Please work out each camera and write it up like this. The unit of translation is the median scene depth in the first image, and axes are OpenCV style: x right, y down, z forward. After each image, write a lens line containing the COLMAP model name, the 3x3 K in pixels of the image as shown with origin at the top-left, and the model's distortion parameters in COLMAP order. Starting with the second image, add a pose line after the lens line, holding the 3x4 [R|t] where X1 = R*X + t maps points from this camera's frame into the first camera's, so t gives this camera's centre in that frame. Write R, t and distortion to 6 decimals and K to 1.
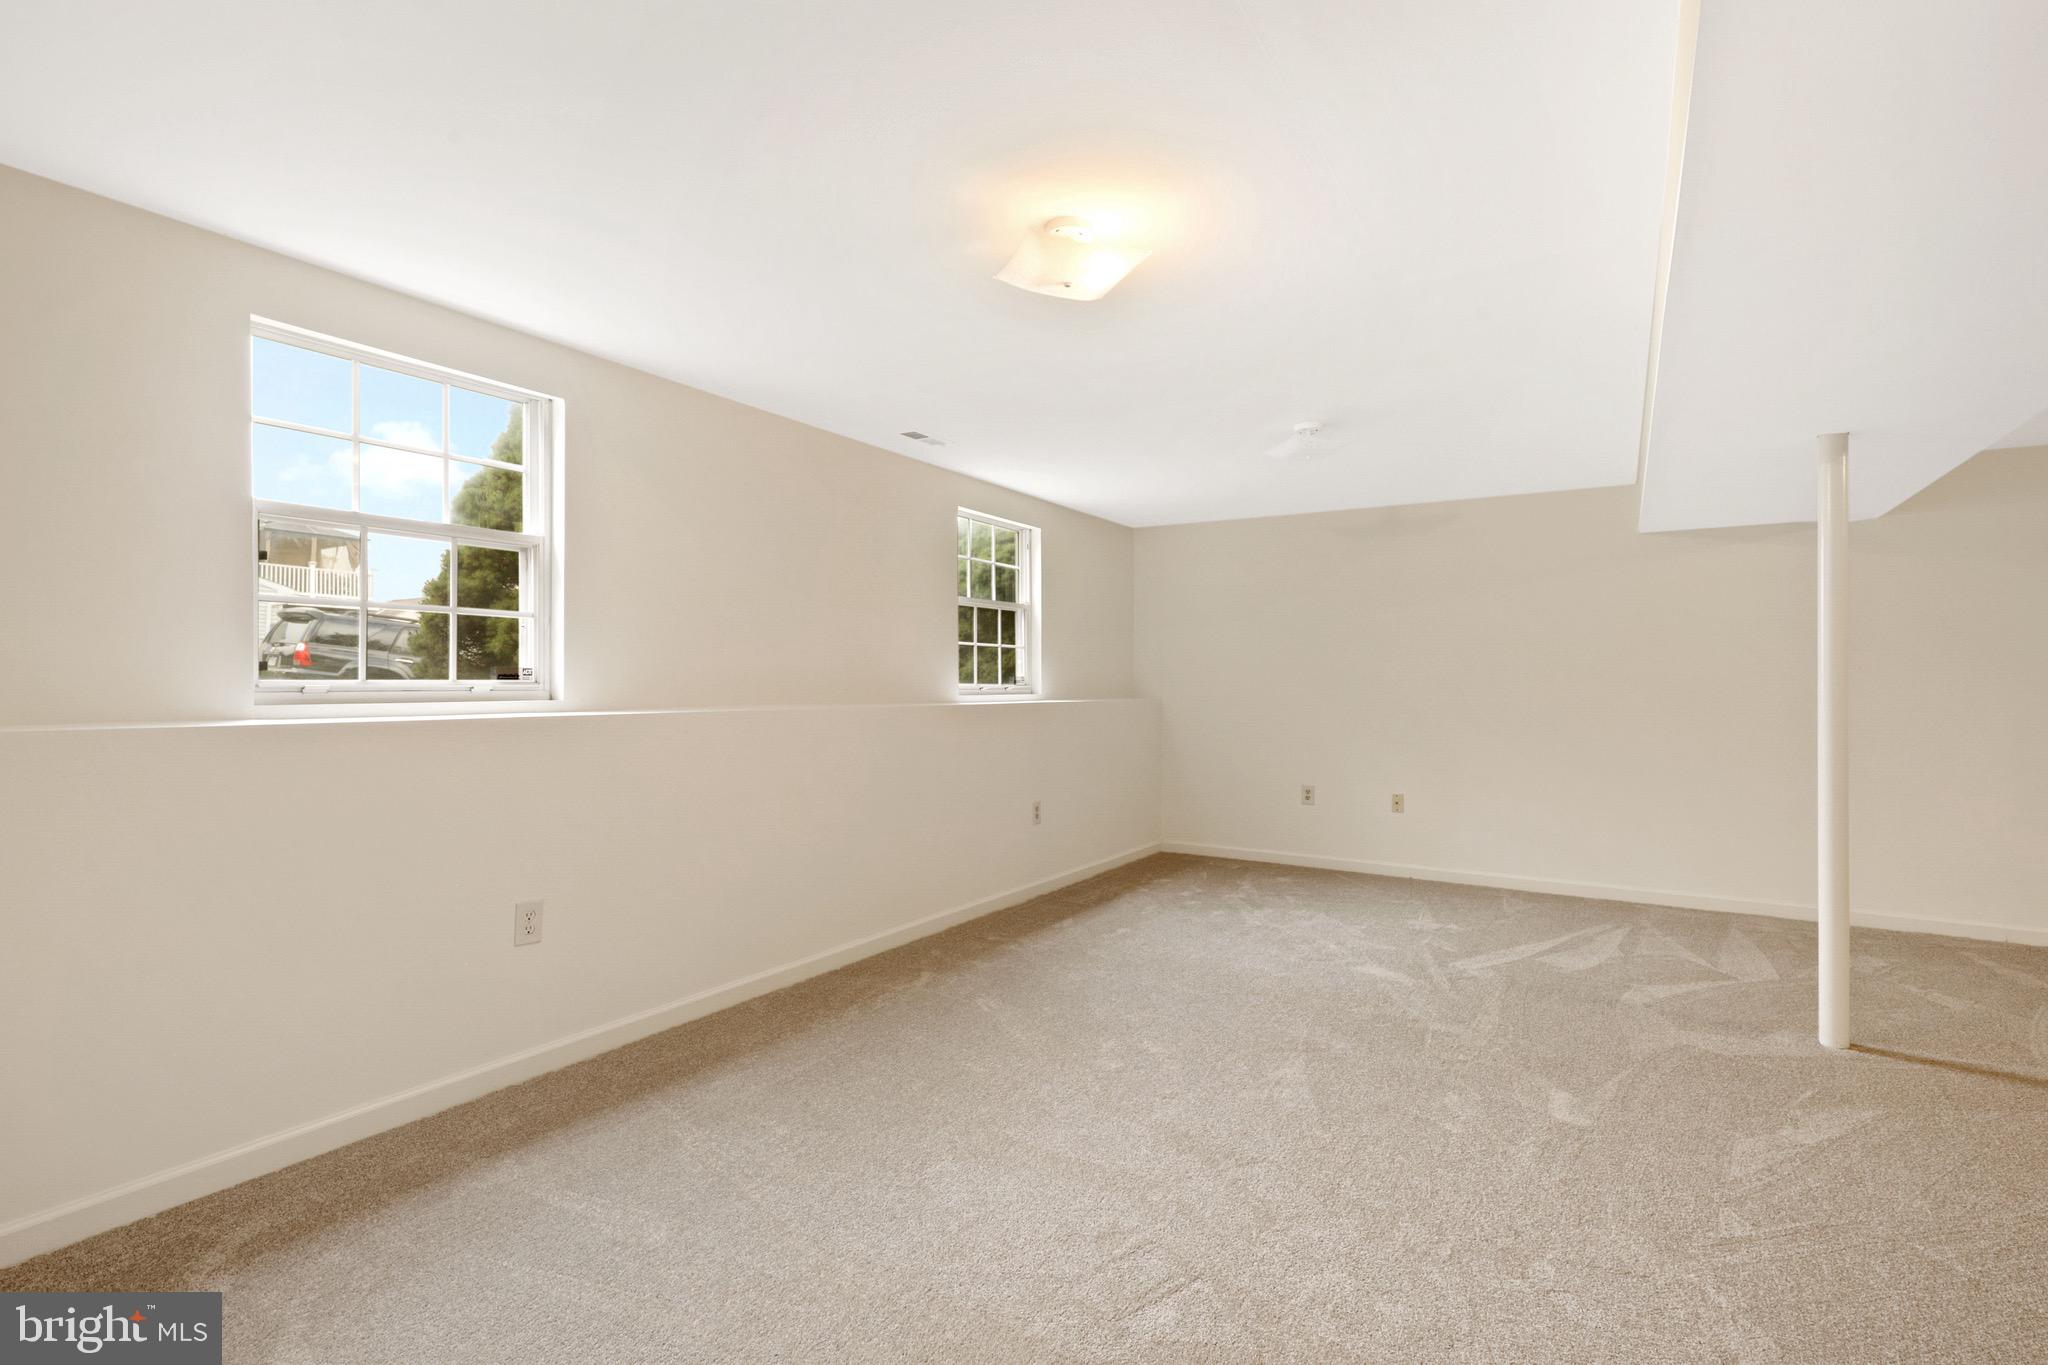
lens RADIAL K [[952.0, 0, 1025.6], [0, 952.0, 686.4], [0, 0, 1]] dist [0.004774, -0.001027]
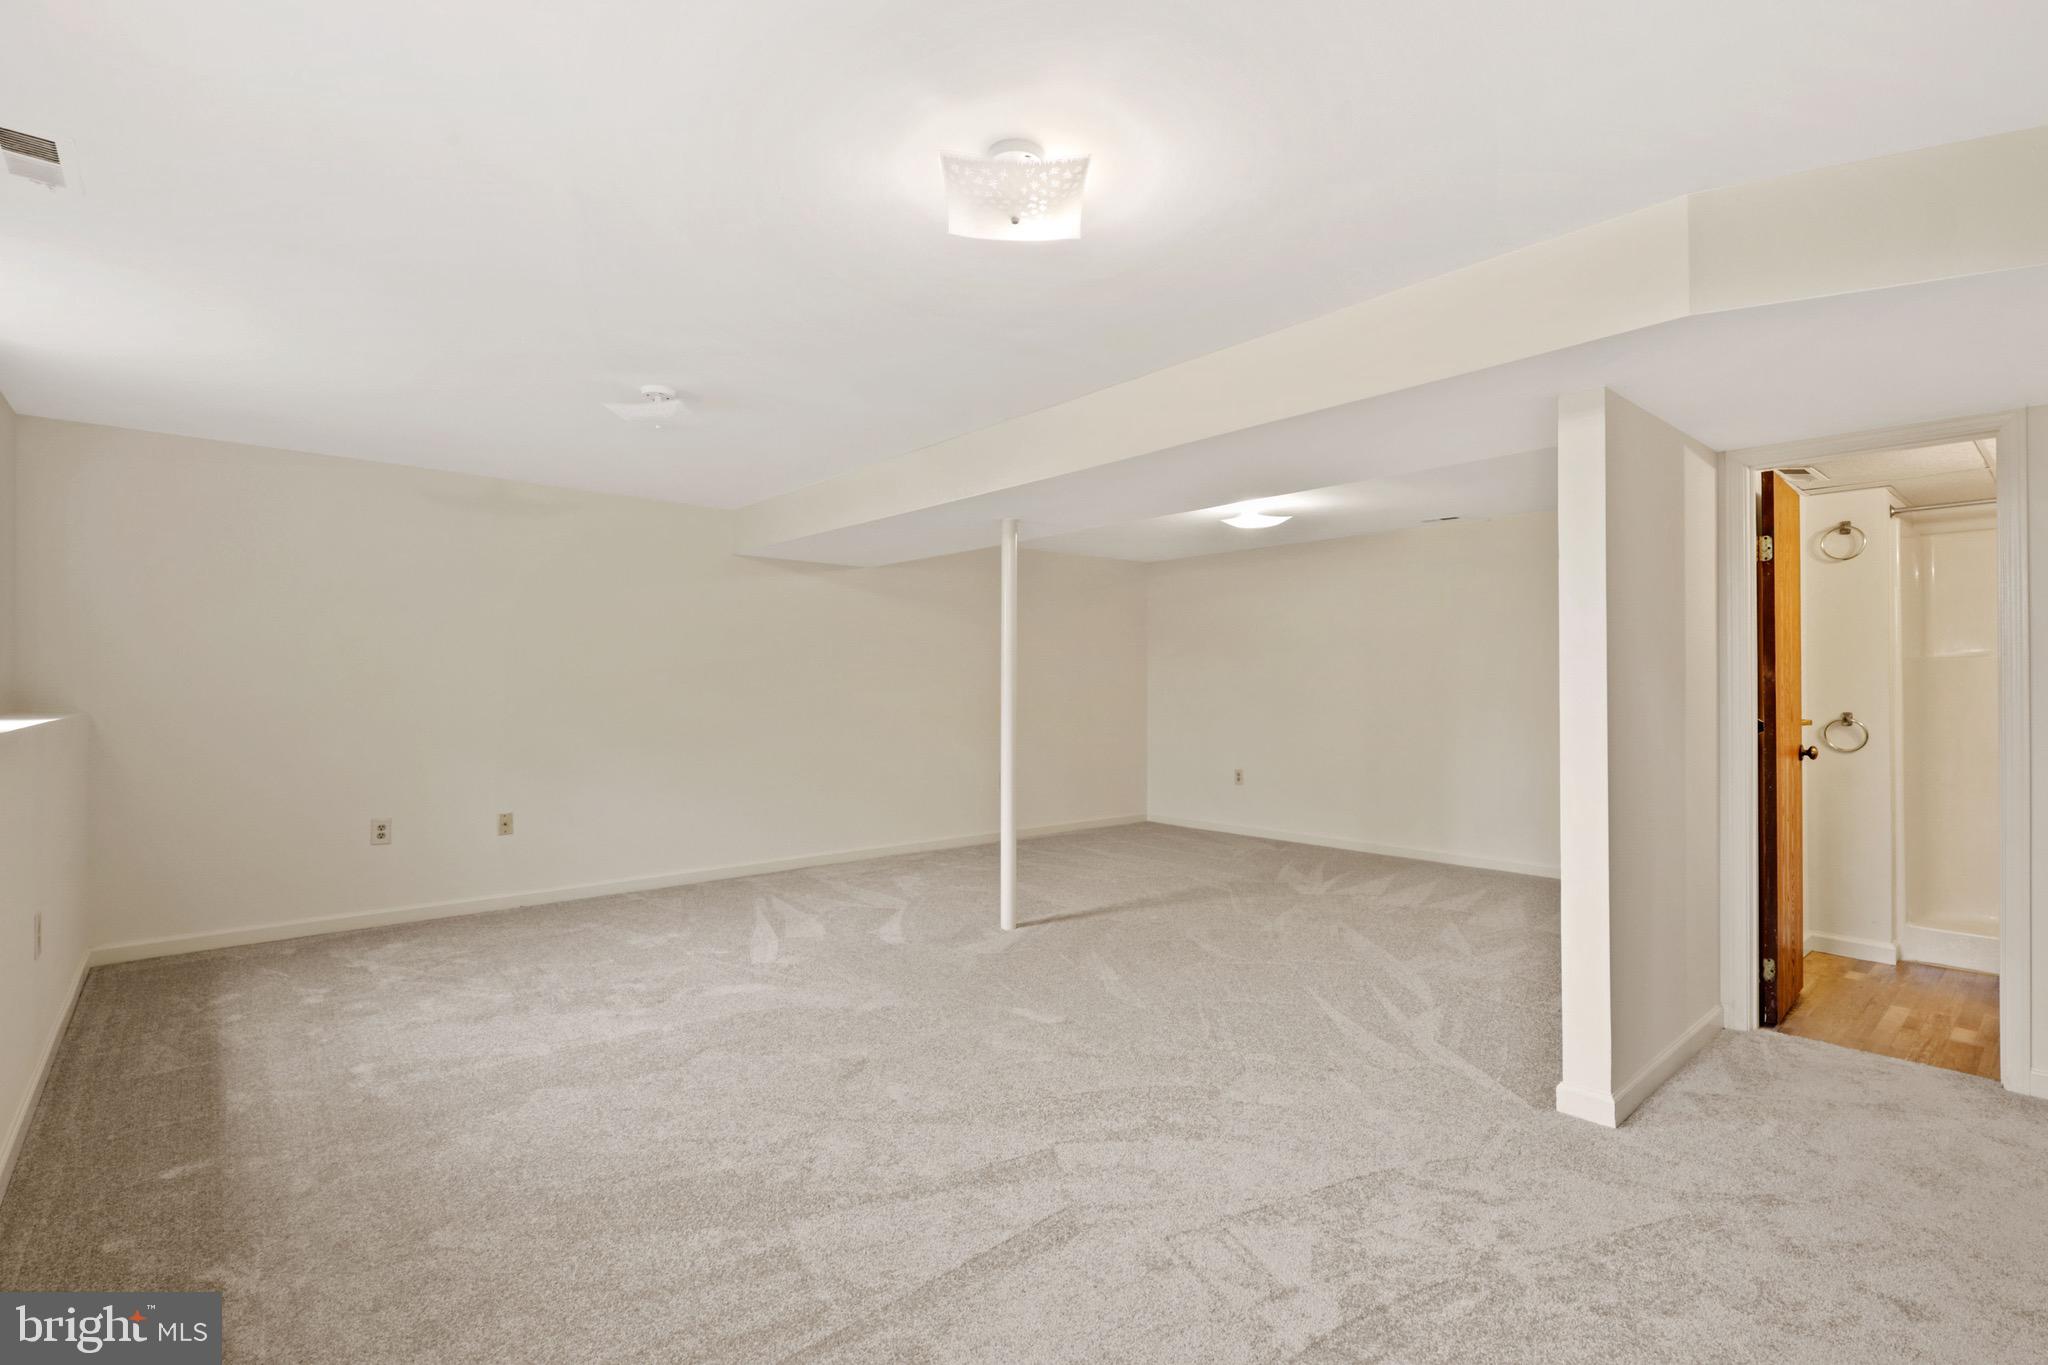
lens RADIAL K [[952.0, 0, 1024.2], [0, 952.0, 678.5], [0, 0, 1]] dist [0.004774, -0.001027]
pose [[0.278600, 0.006391, 0.960386, -0.460450], [0.005104, 0.999954, -0.008135, -0.001135], [-0.960394, 0.007169, 0.278554, 0.448832]]
